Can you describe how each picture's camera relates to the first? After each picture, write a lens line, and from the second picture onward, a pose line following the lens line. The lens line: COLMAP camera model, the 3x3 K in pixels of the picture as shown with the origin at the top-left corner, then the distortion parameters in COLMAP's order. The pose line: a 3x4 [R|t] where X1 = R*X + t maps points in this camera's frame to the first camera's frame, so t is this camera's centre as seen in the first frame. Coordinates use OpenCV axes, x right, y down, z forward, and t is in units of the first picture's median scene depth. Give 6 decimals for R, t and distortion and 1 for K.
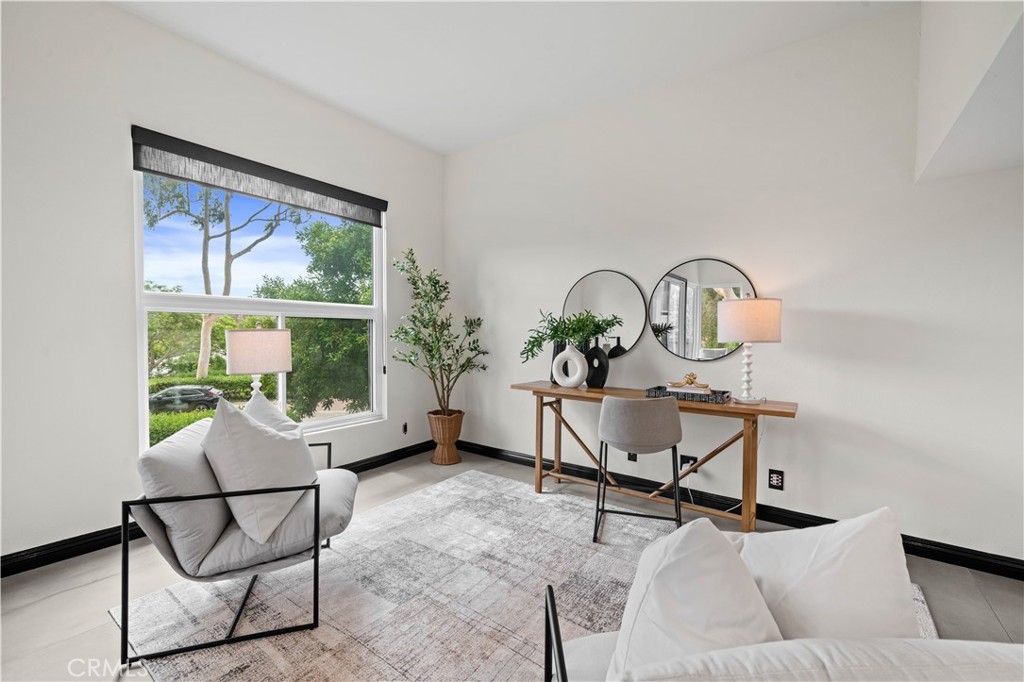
lens RADIAL K [[438.2, 0, 512.0], [0, 438.2, 341.0], [0, 0, 1]] dist [-0.000386, 0.000197]
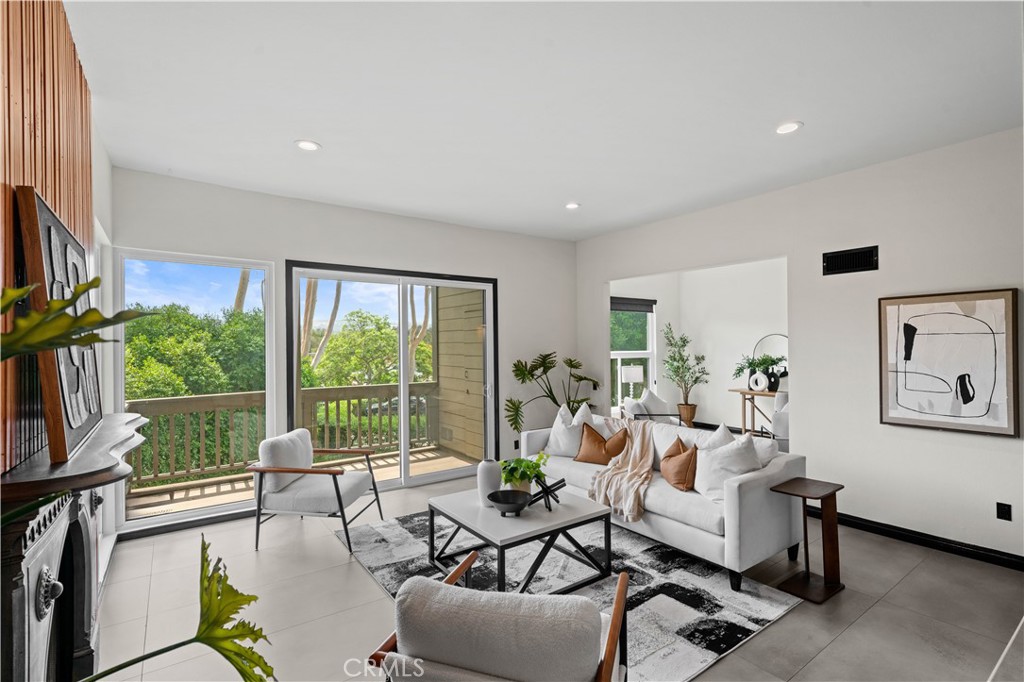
lens RADIAL K [[473.7, 0, 512.0], [0, 473.7, 345.1], [0, 0, 1]] dist [0.001576, 0.000082]
pose [[0.947086, -0.018104, -0.320470, -0.239434], [0.010945, 0.999649, -0.024125, -0.068227], [0.320794, 0.019341, 0.946951, -1.433508]]
